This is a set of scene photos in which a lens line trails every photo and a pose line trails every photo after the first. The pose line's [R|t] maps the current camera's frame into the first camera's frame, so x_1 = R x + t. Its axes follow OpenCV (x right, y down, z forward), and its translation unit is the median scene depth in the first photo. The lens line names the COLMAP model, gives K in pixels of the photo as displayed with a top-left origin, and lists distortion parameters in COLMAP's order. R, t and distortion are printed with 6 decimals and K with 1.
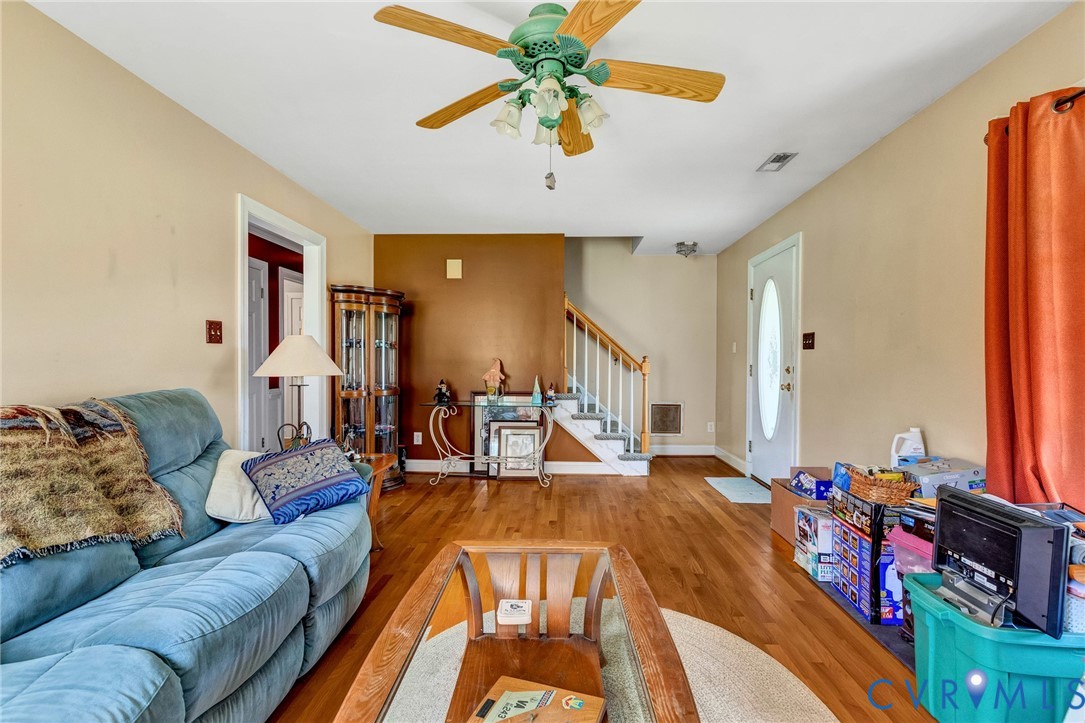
lens RADIAL K [[516.9, 0, 543.3], [0, 516.9, 363.8], [0, 0, 1]] dist [-0.000224, -0.000013]
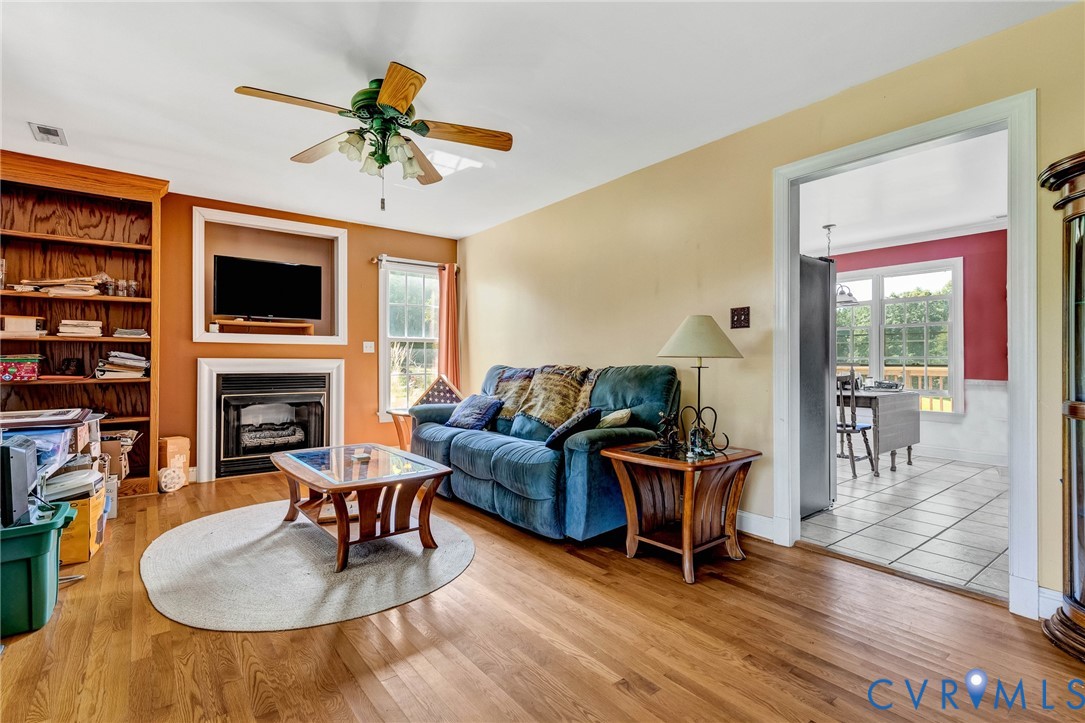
lens RADIAL K [[516.9, 0, 543.4], [0, 516.9, 357.9], [0, 0, 1]] dist [-0.000224, -0.000013]
pose [[-0.770806, -0.006745, -0.637034, 0.374489], [-0.005582, 0.999977, -0.003835, 0.030038], [0.637046, 0.000600, -0.770826, 1.578517]]
